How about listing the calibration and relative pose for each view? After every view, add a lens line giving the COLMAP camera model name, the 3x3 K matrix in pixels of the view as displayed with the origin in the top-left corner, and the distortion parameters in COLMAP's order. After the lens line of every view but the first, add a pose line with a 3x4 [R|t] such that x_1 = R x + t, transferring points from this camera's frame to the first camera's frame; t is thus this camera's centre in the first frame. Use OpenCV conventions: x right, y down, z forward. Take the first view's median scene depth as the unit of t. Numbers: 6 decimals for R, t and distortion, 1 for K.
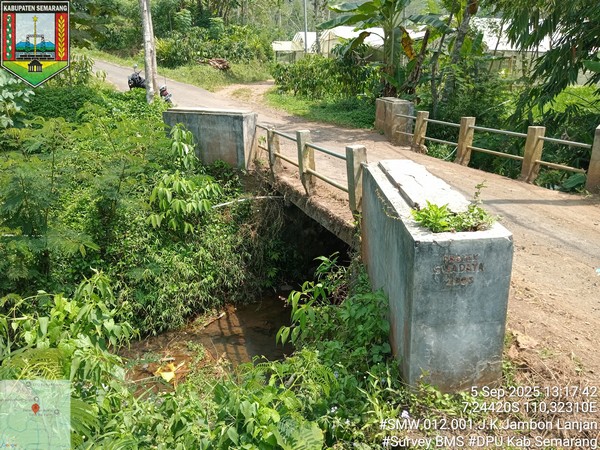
lens RADIAL K [[450.9, 0, 298.9], [0, 450.9, 224.0], [0, 0, 1]] dist [0.044631, -0.099325]
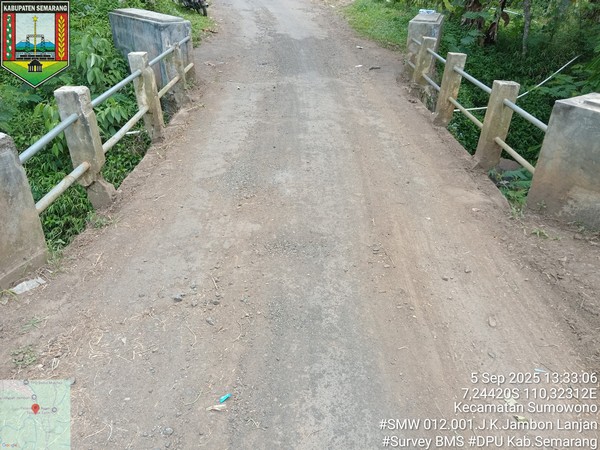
lens RADIAL K [[450.9, 0, 298.9], [0, 450.9, 224.0], [0, 0, 1]] dist [0.044631, -0.099325]
pose [[0.942656, 0.197161, -0.269310, 0.107722], [-0.143583, 0.967949, 0.206056, -0.027171], [0.301304, -0.155572, 0.940751, 0.074058]]
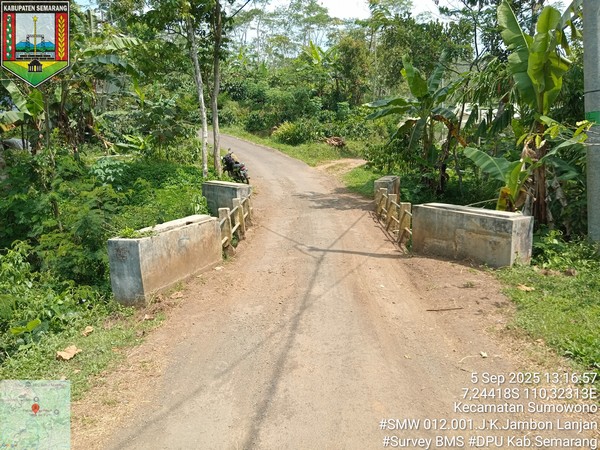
lens RADIAL K [[450.9, 0, 298.9], [0, 450.9, 224.0], [0, 0, 1]] dist [0.044631, -0.099325]
pose [[0.935488, 0.058658, -0.348456, 0.163458], [-0.108642, 0.986105, -0.125670, 0.011714], [0.336243, 0.155420, 0.928862, -0.080354]]
